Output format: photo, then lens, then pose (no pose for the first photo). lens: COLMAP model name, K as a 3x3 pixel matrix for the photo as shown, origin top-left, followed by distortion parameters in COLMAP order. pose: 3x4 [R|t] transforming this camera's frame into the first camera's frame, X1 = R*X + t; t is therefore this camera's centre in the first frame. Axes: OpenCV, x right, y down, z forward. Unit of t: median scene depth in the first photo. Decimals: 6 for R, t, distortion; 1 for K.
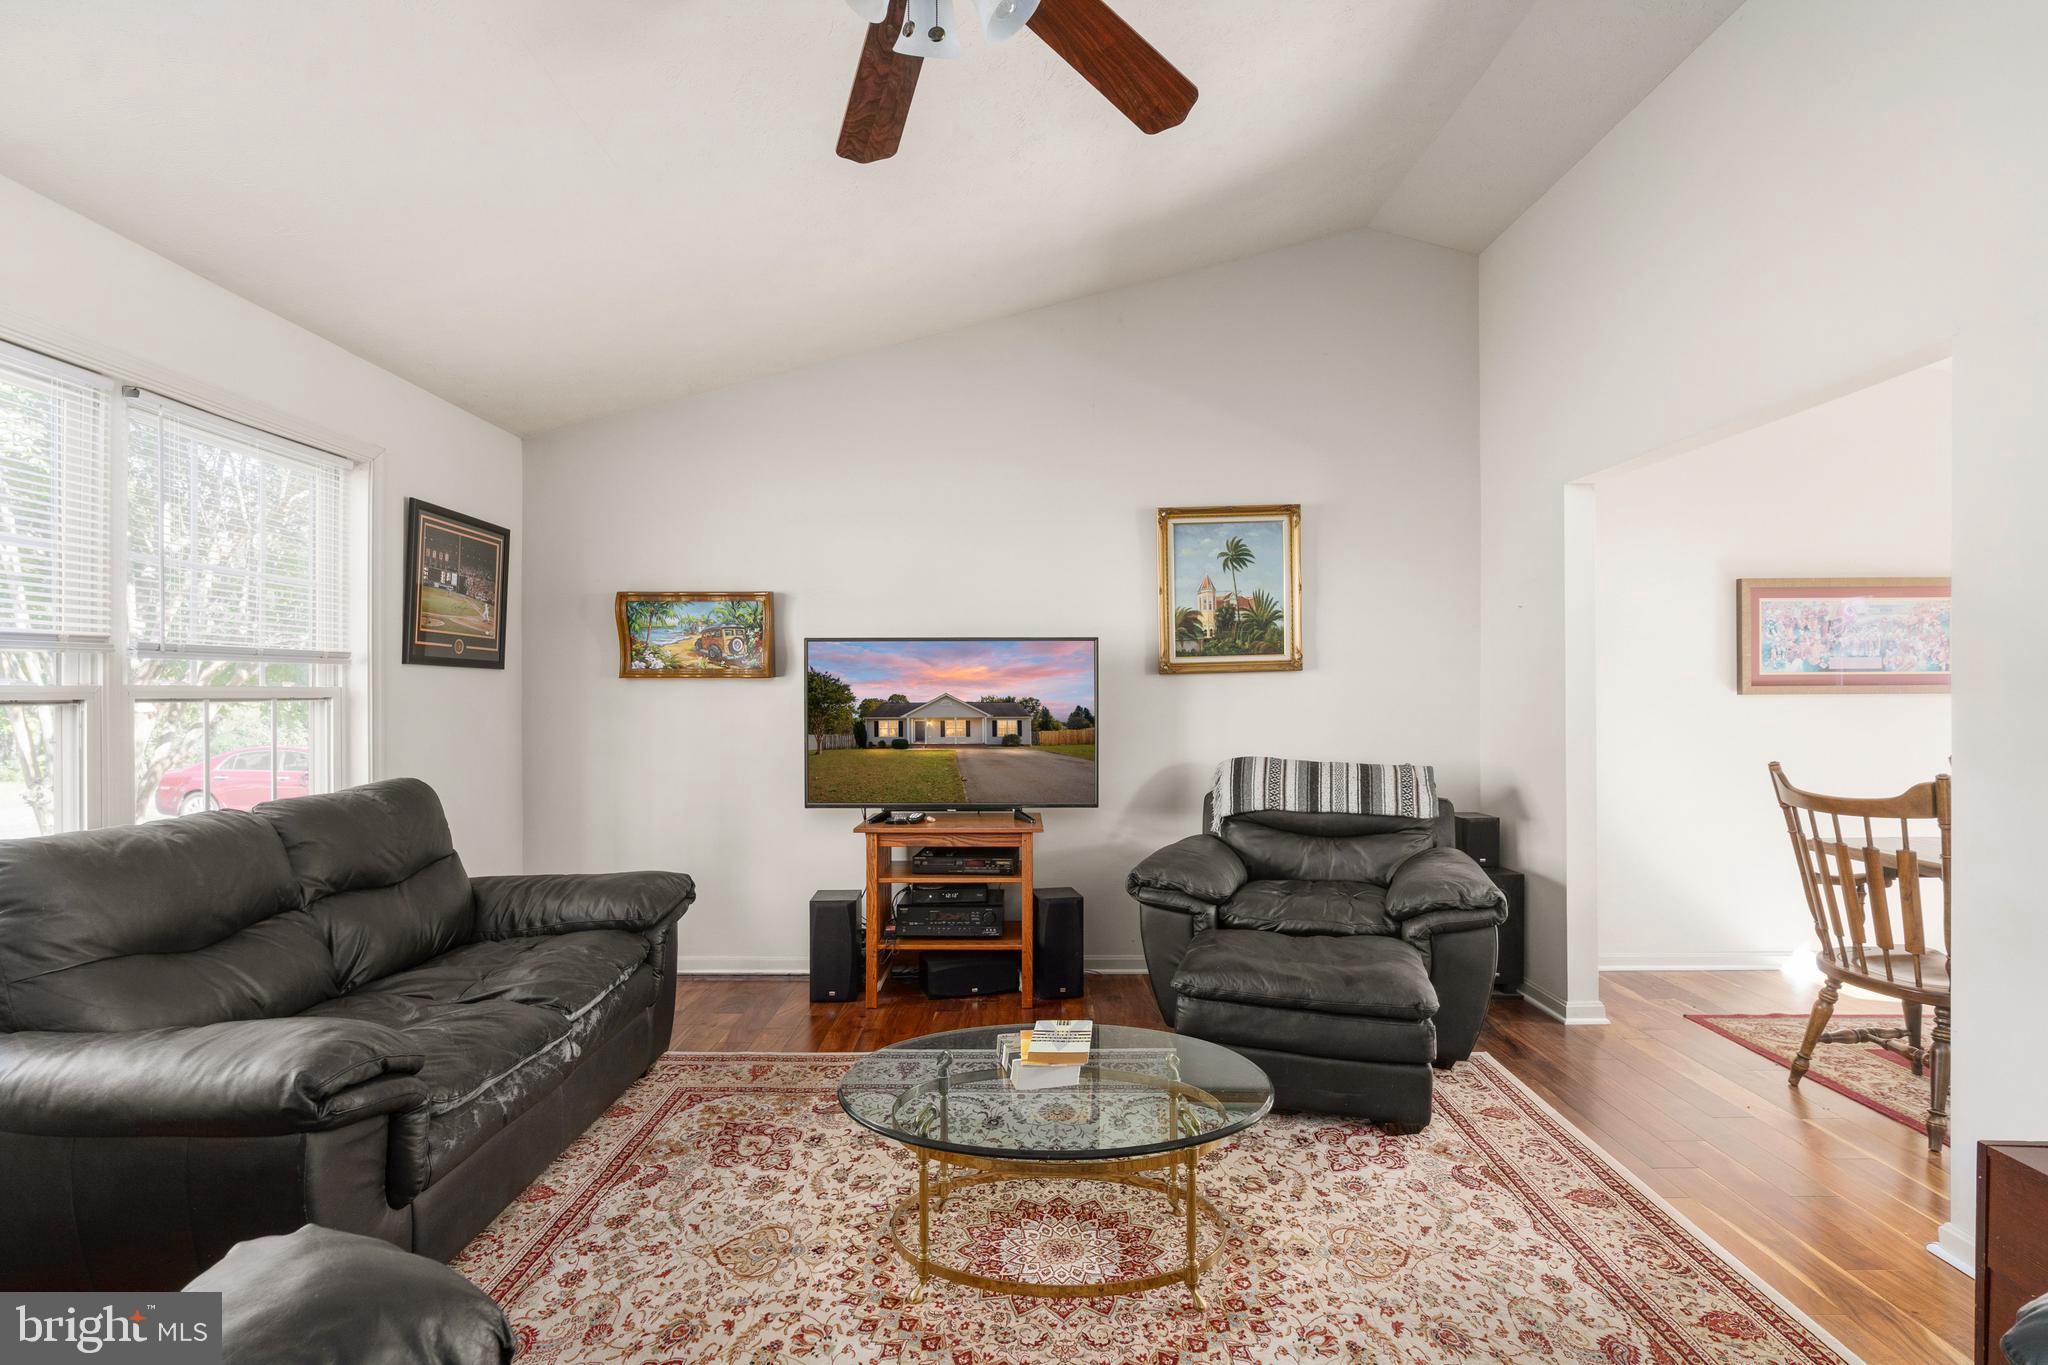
lens RADIAL K [[955.5, 0, 1019.9], [0, 955.5, 689.4], [0, 0, 1]] dist [-0.004810, -0.000619]
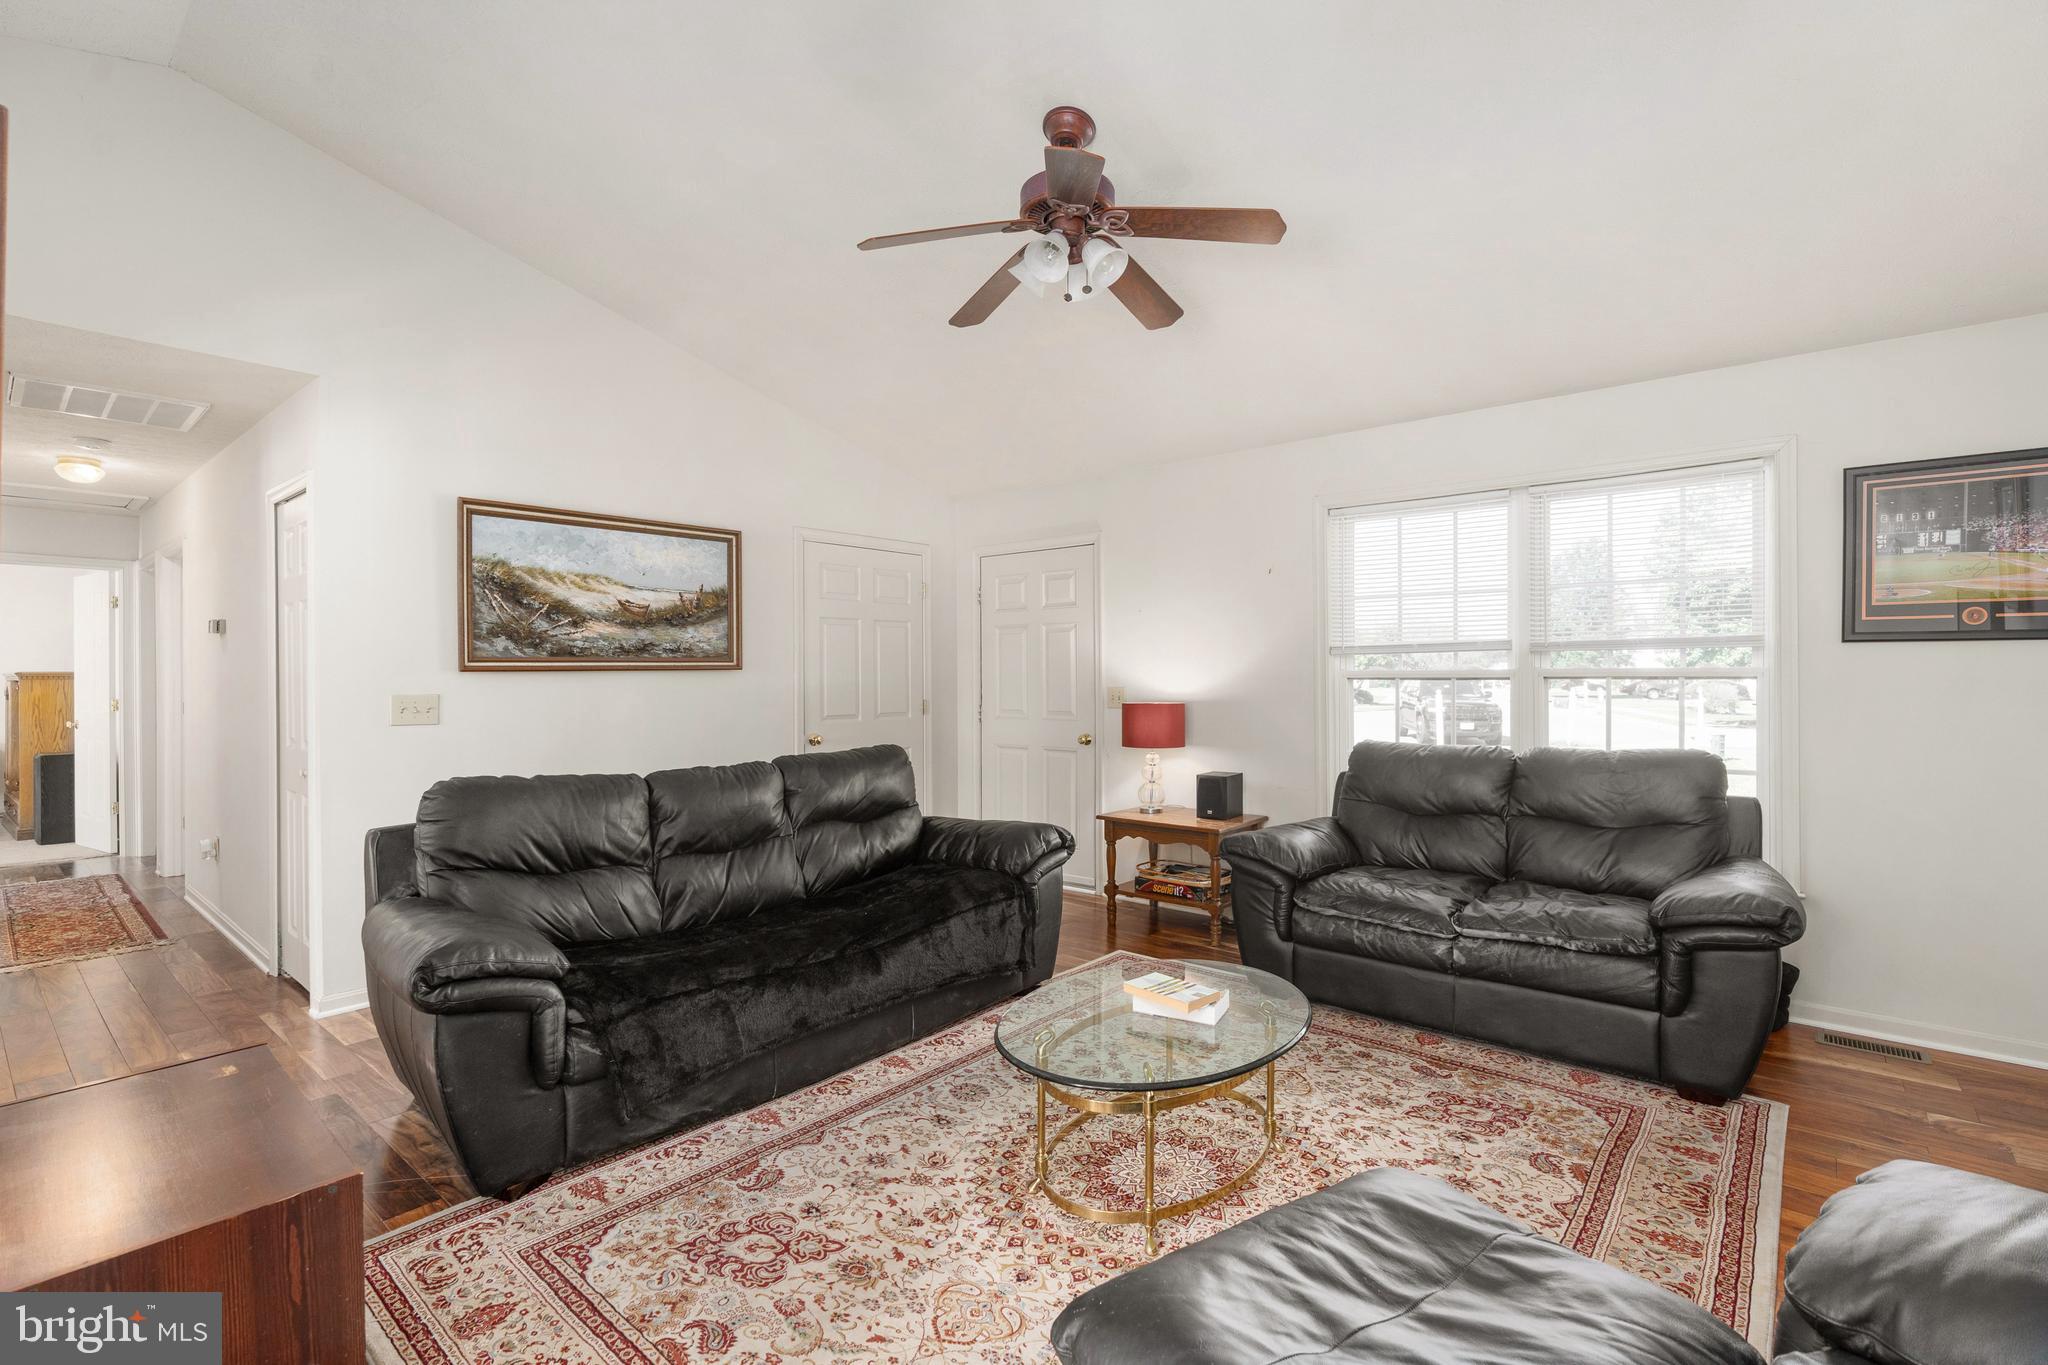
lens RADIAL K [[930.9, 0, 1037.8], [0, 930.9, 677.0], [0, 0, 1]] dist [-0.001905, 0.001551]
pose [[-0.635826, 0.005623, -0.771812, 0.838009], [0.007375, 0.999972, 0.001210, 0.001517], [0.771797, -0.004923, -0.635849, 1.355049]]
